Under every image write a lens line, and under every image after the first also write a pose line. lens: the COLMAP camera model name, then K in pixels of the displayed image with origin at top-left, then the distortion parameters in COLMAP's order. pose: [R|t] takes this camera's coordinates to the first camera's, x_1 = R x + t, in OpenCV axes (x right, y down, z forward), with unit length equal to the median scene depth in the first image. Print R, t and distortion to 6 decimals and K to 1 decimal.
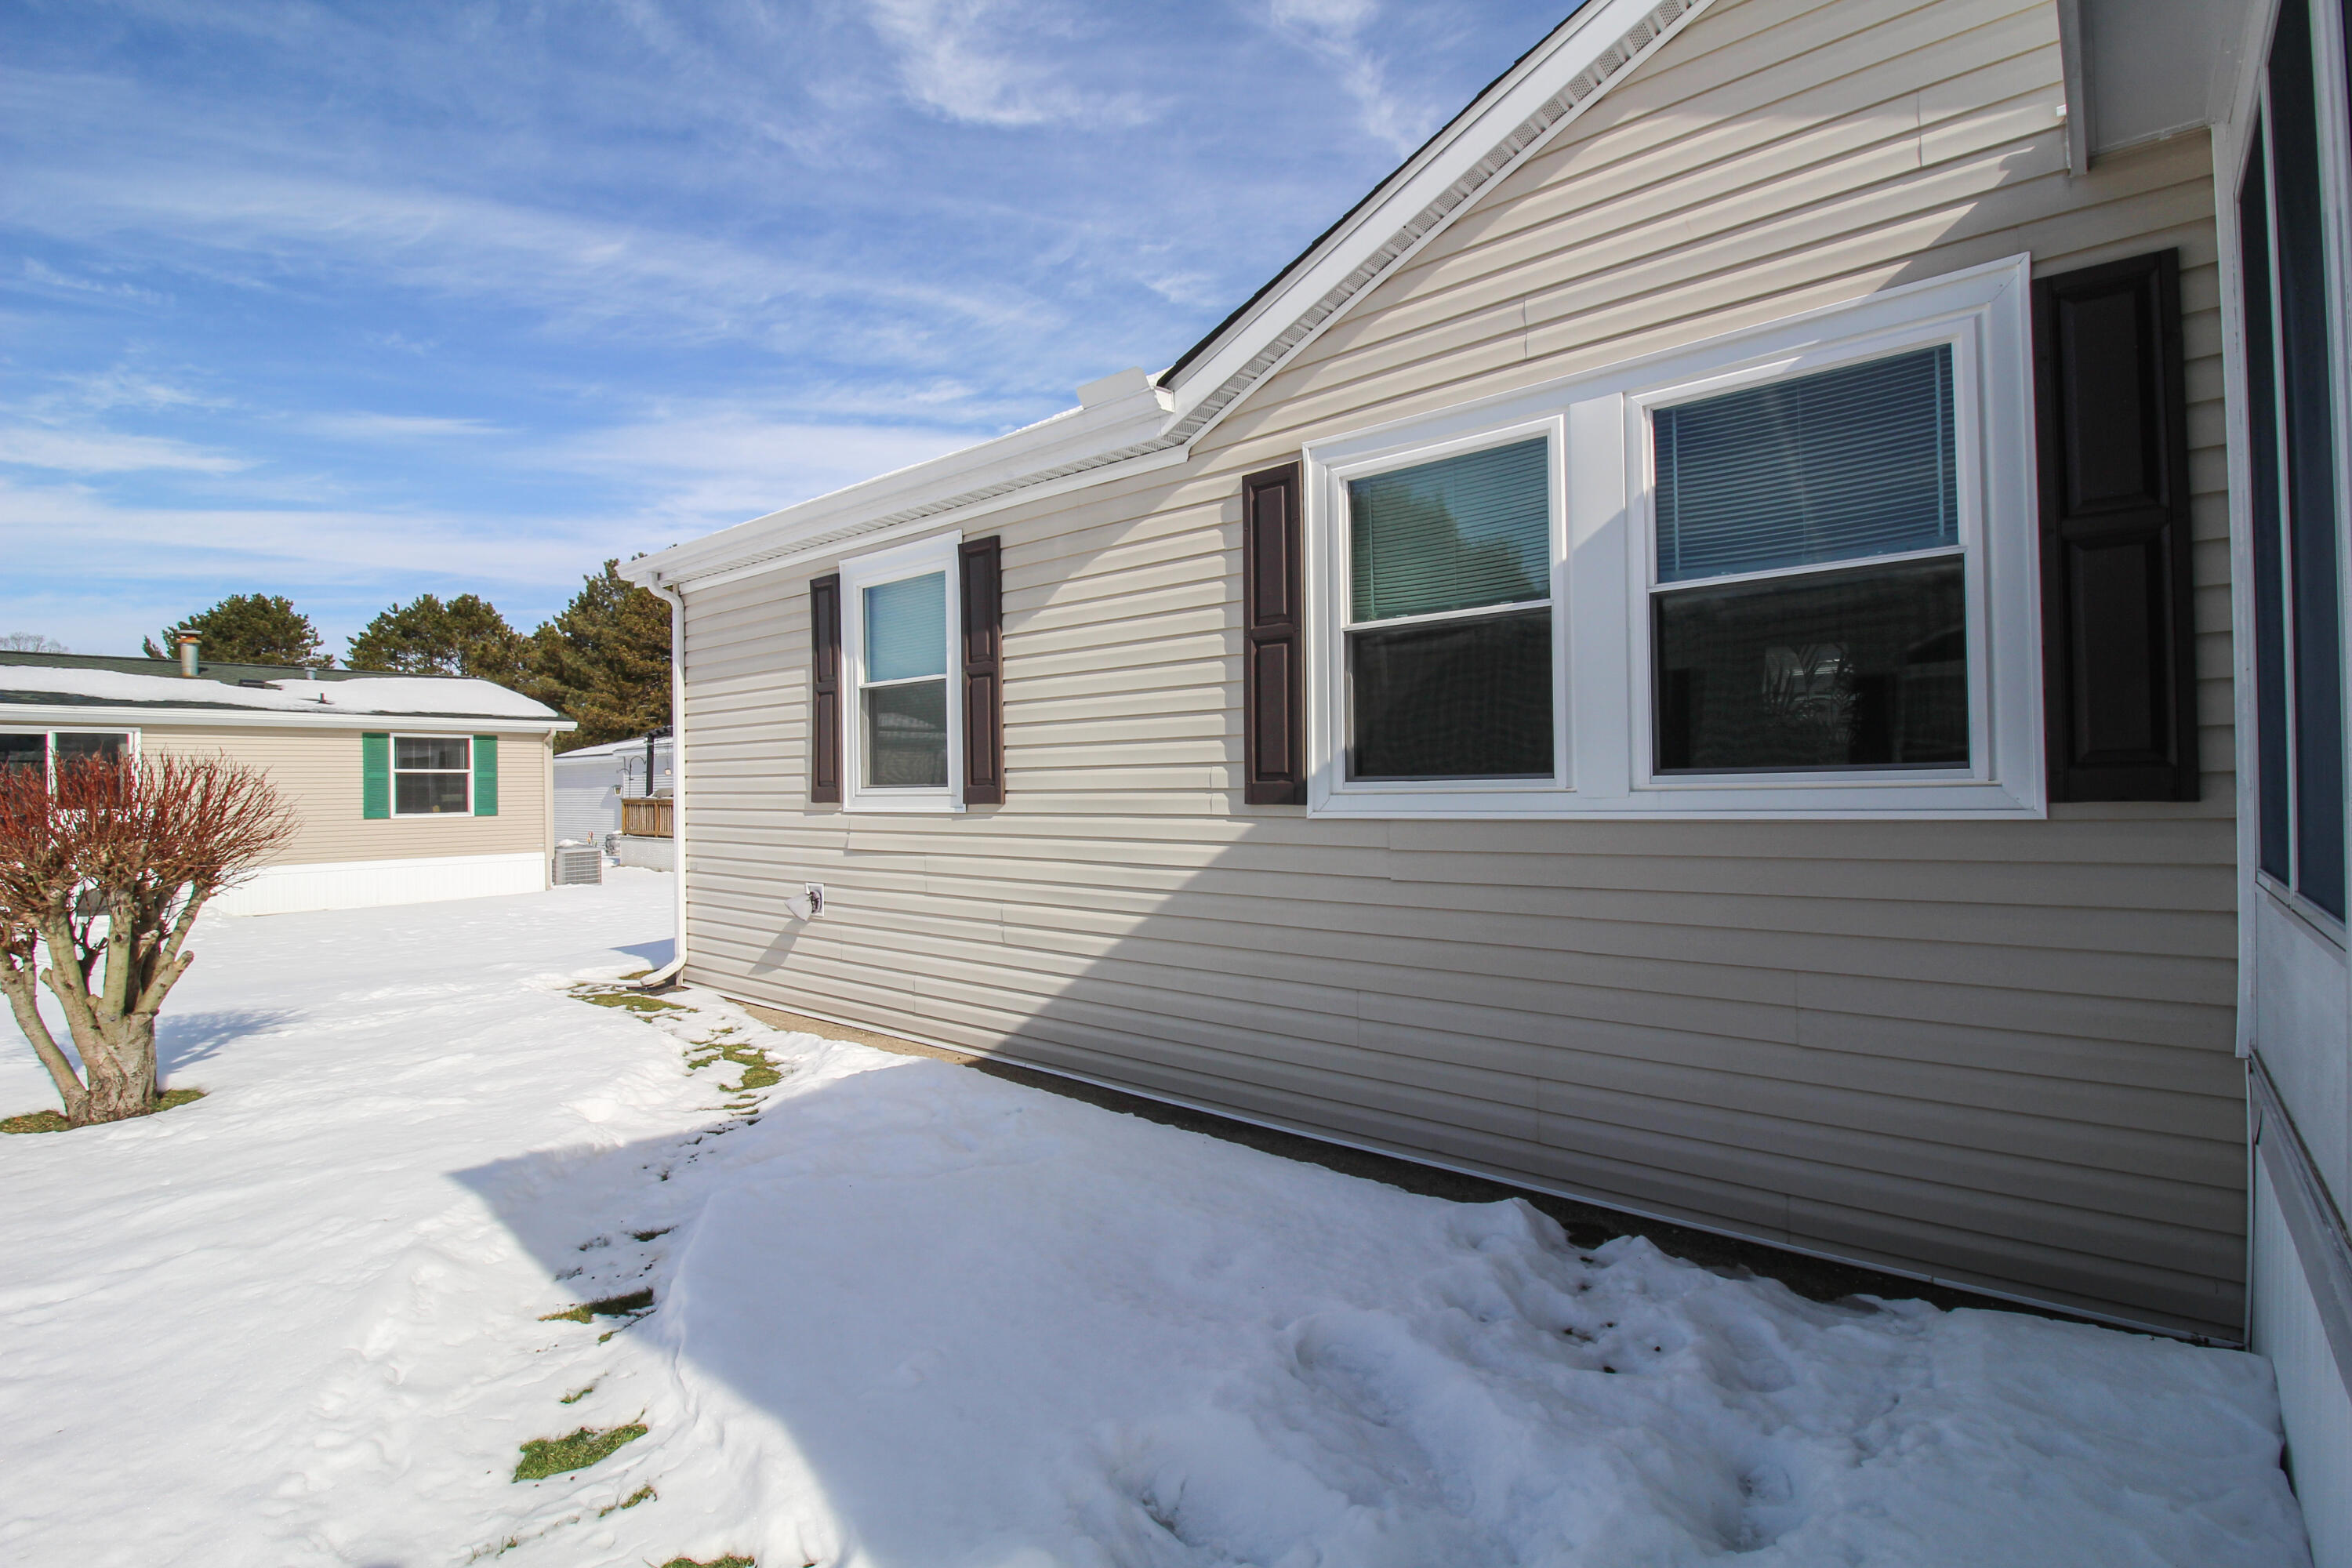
lens RADIAL K [[1118.0, 0, 1173.5], [0, 1118.0, 803.8], [0, 0, 1]] dist [-0.015809, -0.005852]
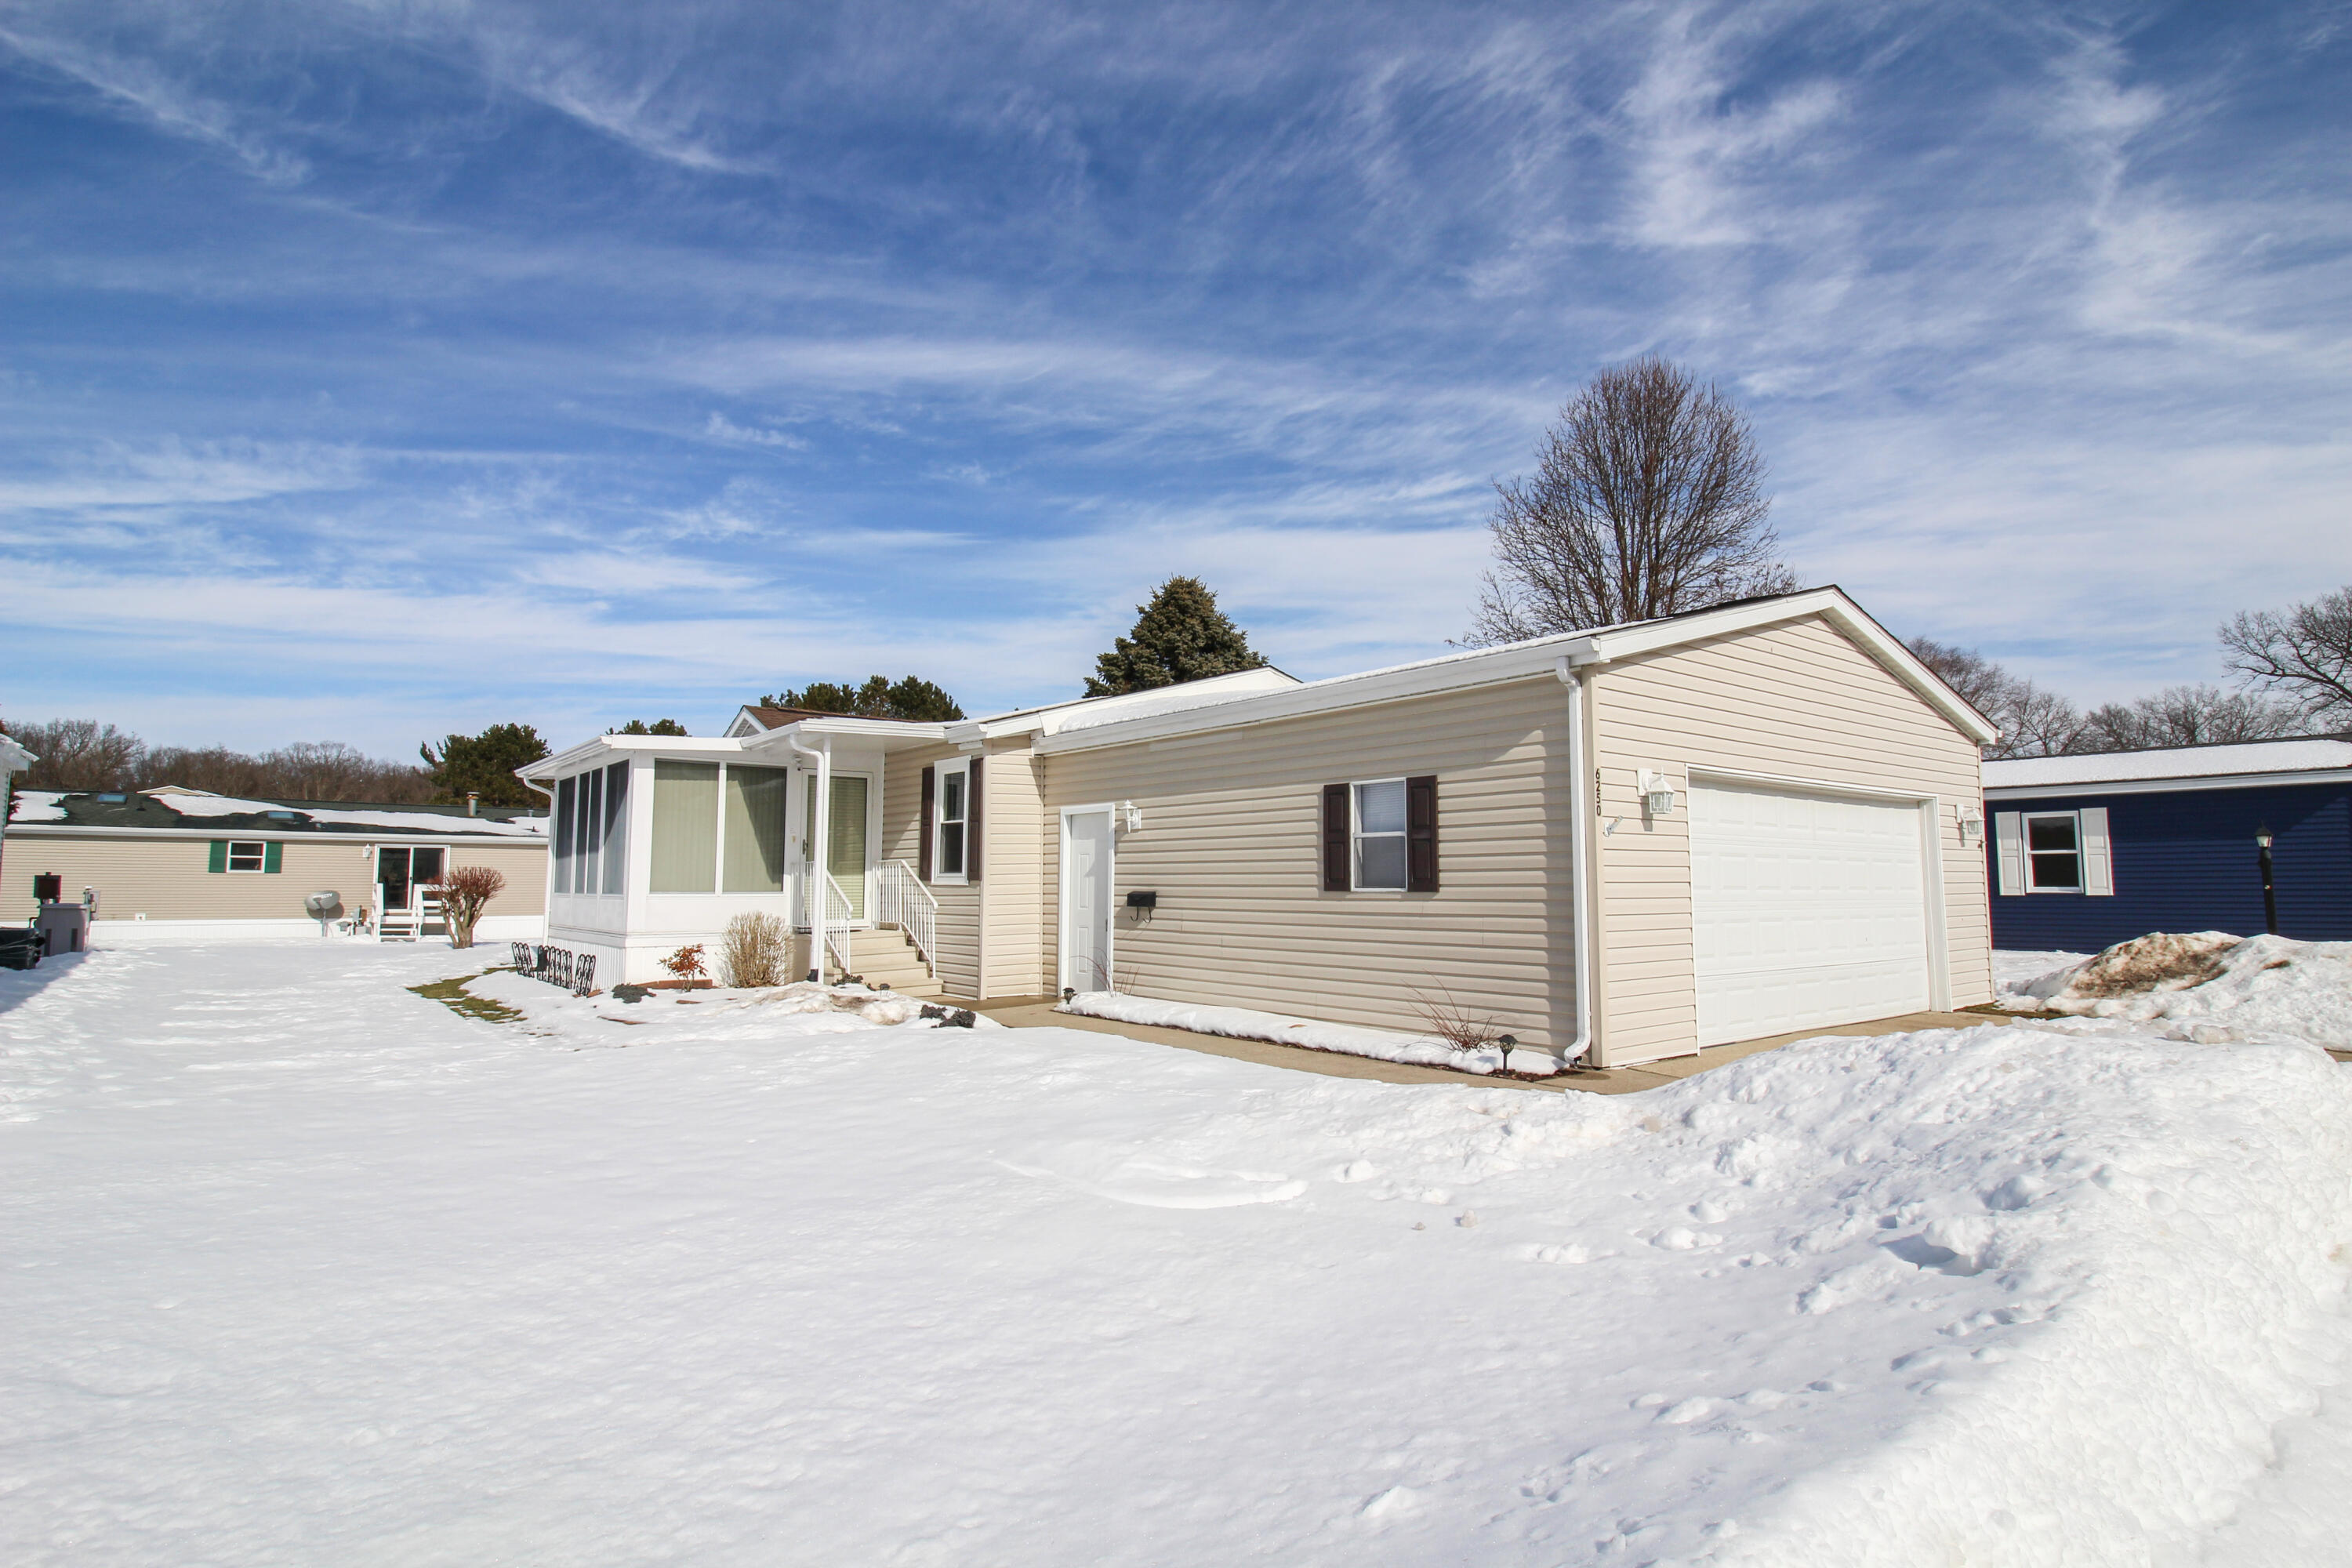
lens RADIAL K [[1175.6, 0, 1183.0], [0, 1175.6, 826.6], [0, 0, 1]] dist [-0.007454, -0.007712]
pose [[0.981501, -0.002576, -0.191438, -0.245523], [-0.008623, 0.998300, -0.057644, 0.006994], [0.191261, 0.058229, 0.979810, -0.094353]]
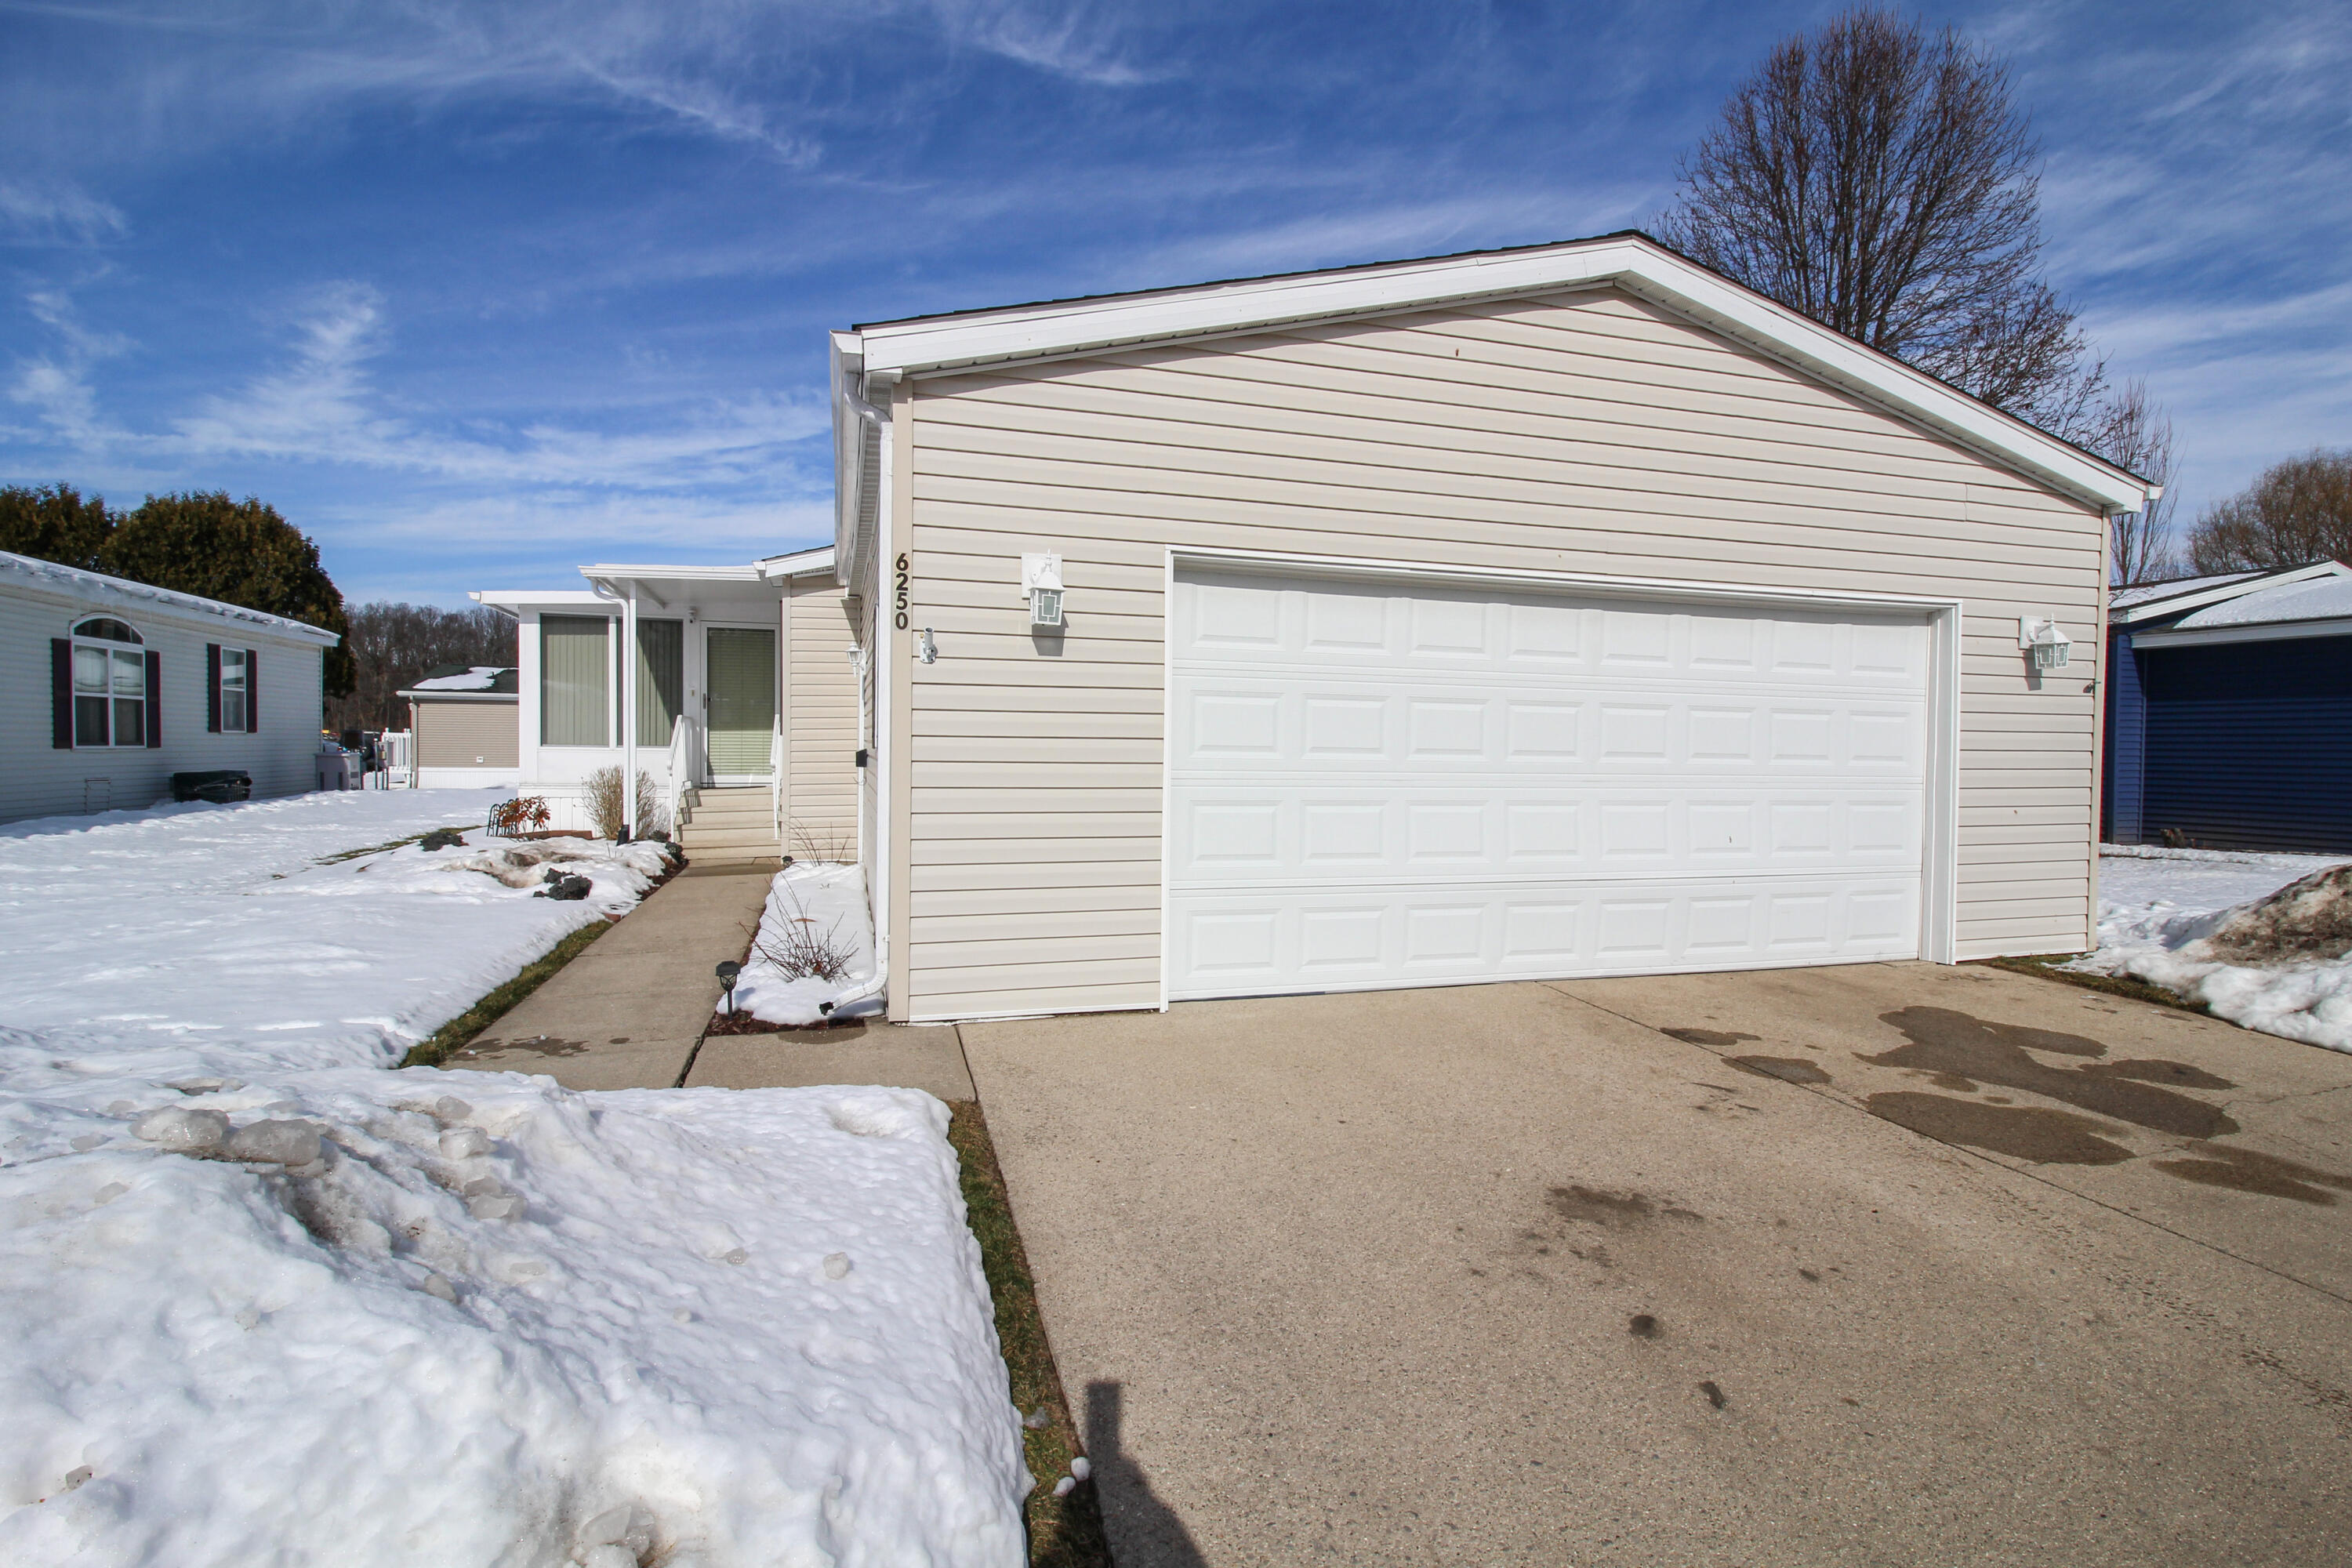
lens RADIAL K [[1118.0, 0, 1182.5], [0, 1118.0, 790.0], [0, 0, 1]] dist [-0.015809, -0.005852]
pose [[0.841182, 0.038054, -0.539411, -0.228797], [-0.024729, 0.999184, 0.031926, 0.006884], [0.540186, -0.013516, 0.841437, -0.077522]]
